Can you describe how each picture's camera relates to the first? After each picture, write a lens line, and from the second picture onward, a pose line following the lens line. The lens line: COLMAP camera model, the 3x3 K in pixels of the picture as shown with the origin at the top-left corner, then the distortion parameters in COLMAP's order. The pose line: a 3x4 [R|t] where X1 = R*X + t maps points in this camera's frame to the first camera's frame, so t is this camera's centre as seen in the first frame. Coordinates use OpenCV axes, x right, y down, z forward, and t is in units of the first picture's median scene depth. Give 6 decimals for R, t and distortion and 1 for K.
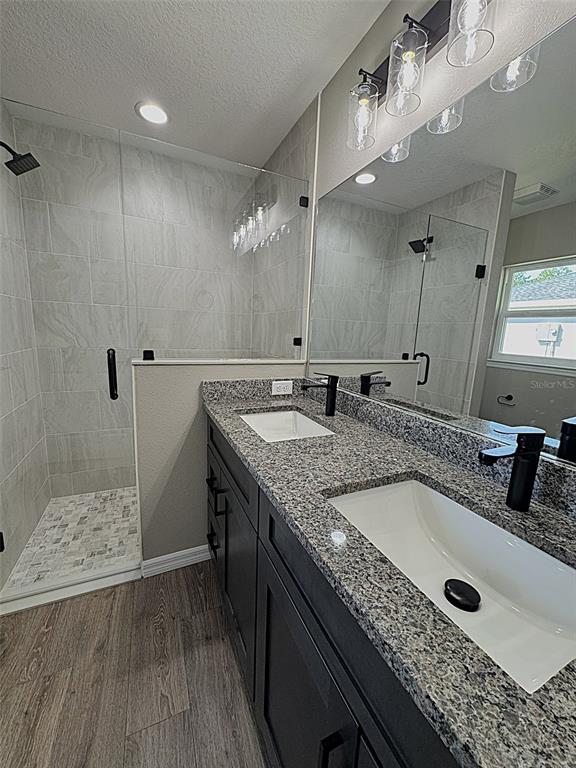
lens RADIAL K [[307.4, 0, 288.2], [0, 307.4, 383.3], [0, 0, 1]] dist [-0.002617, 0.000678]
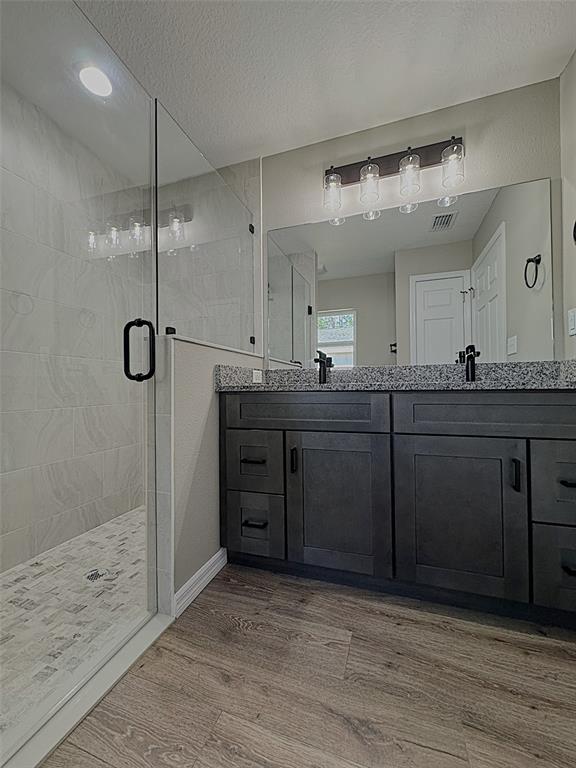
lens RADIAL K [[307.4, 0, 288.9], [0, 307.4, 383.7], [0, 0, 1]] dist [-0.002617, 0.000678]
pose [[0.684599, -0.038663, 0.727894, -0.714702], [0.161490, 0.981822, -0.099734, 0.160296], [-0.710806, 0.185825, 0.678398, 0.152991]]
